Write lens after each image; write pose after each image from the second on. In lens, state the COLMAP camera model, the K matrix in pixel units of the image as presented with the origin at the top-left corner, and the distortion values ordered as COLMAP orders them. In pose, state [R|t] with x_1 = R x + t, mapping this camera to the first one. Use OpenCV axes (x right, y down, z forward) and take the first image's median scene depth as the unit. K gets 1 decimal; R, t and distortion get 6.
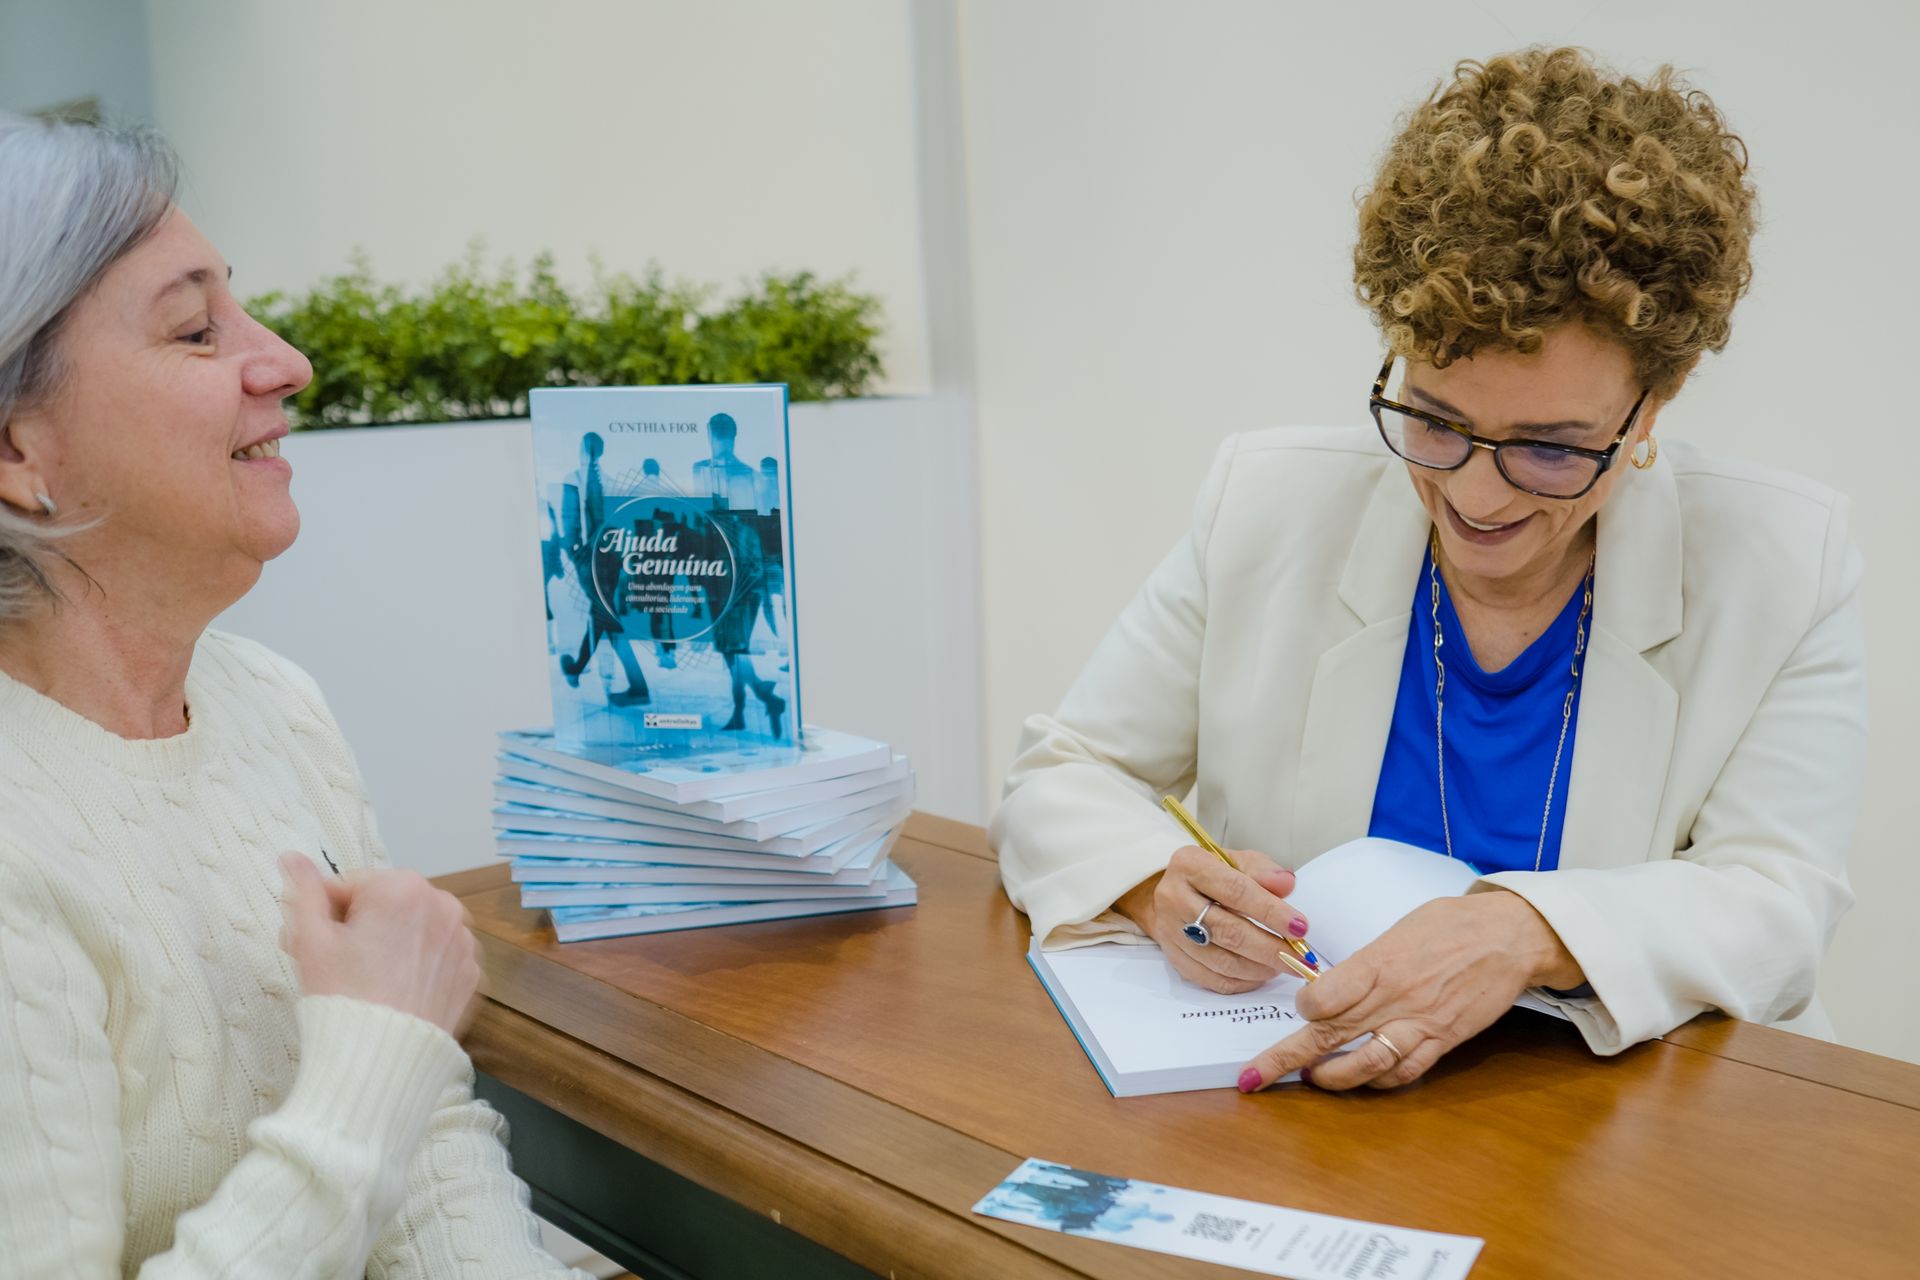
lens RADIAL K [[2077.9, 0, 1037.9], [0, 2077.9, 676.5], [0, 0, 1]] dist [-0.014422, 0.000000]
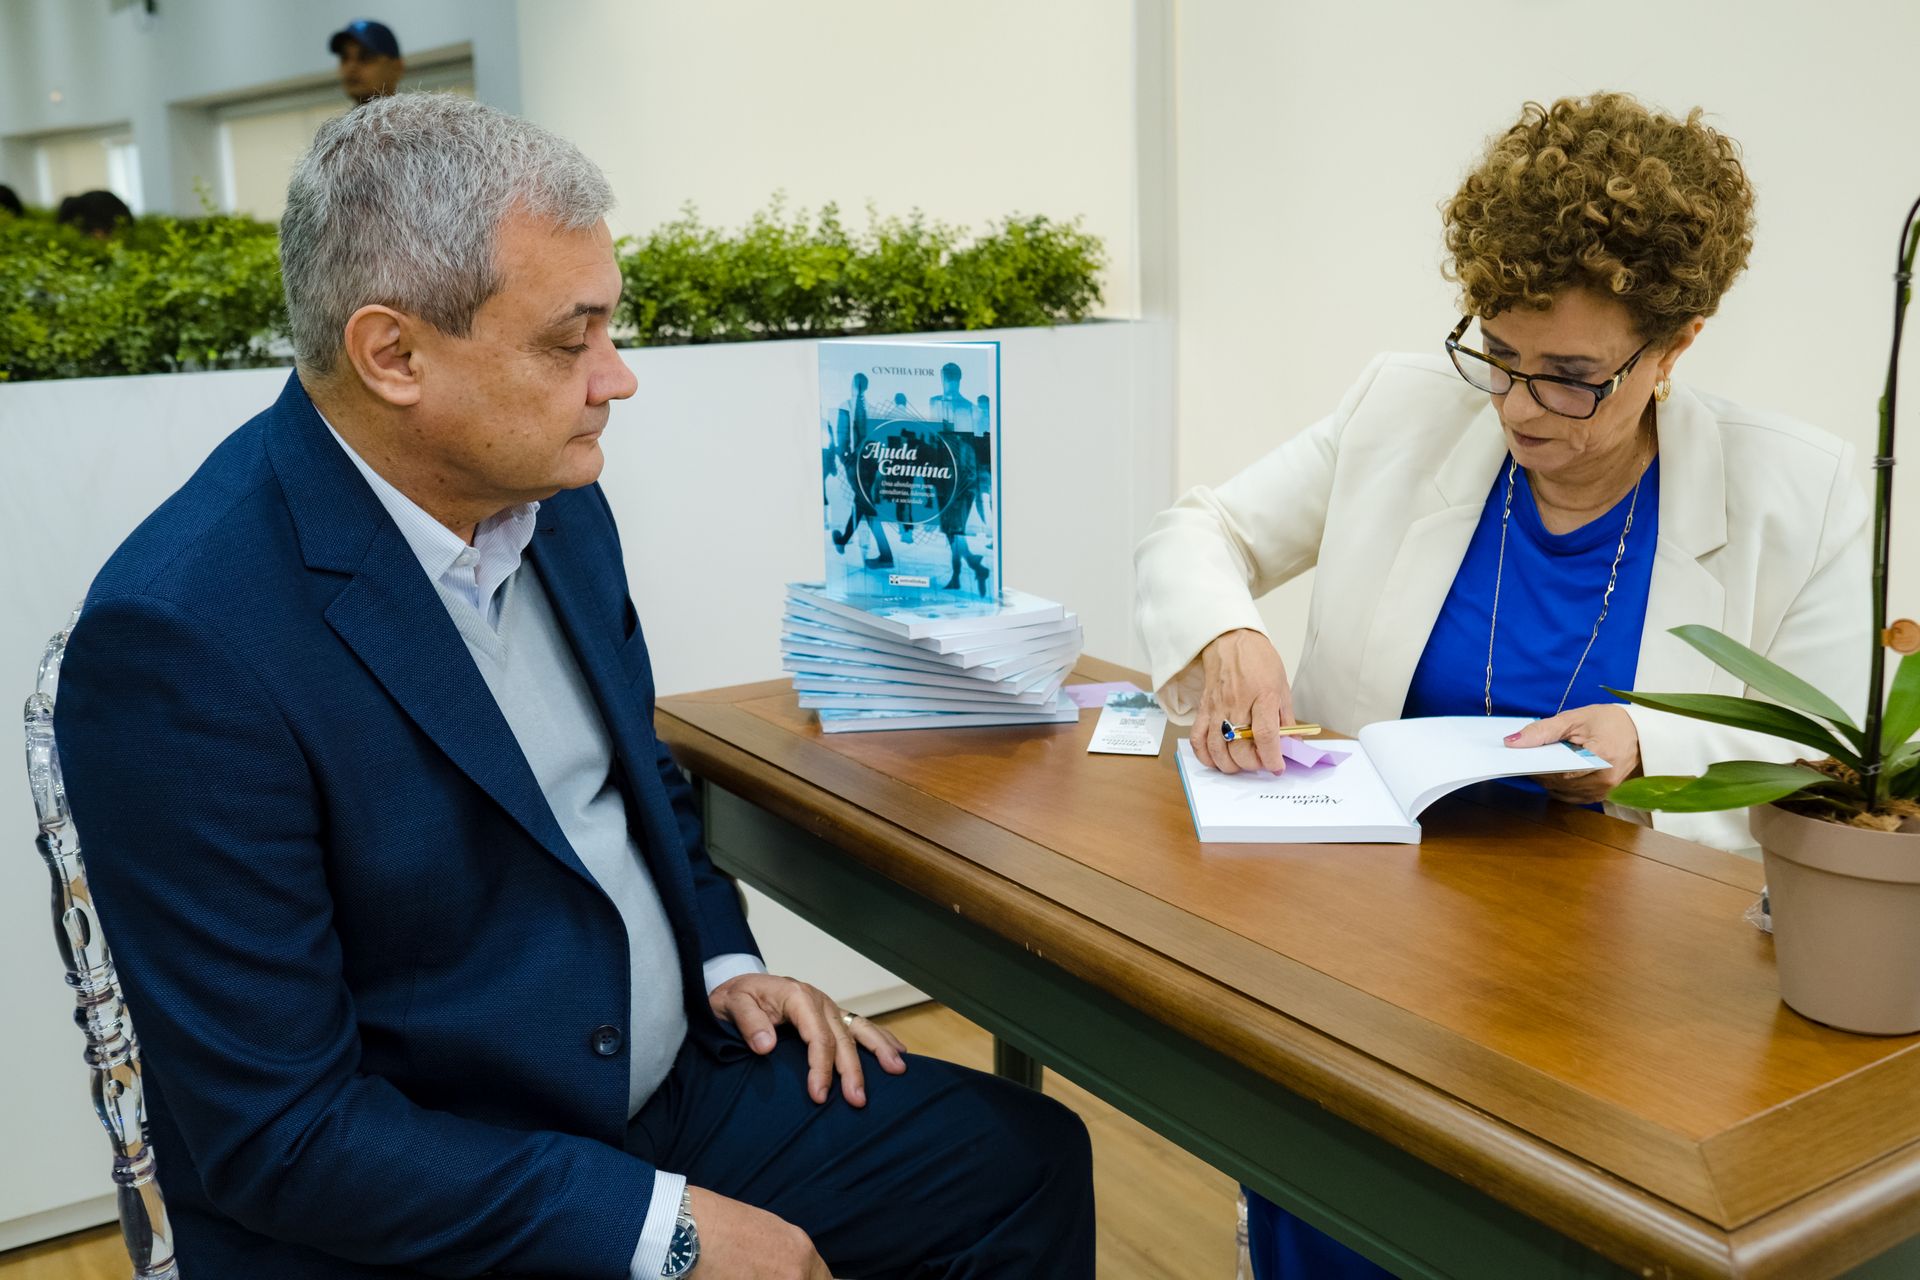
lens RADIAL K [[1942.0, 0, 942.4], [0, 1942.0, 597.0], [0, 0, 1]] dist [0.002462, 0.000000]
pose [[0.985068, 0.043909, -0.166471, 0.064221], [-0.039586, 0.998789, 0.029198, -0.006773], [0.167551, -0.022172, 0.985614, -0.284391]]
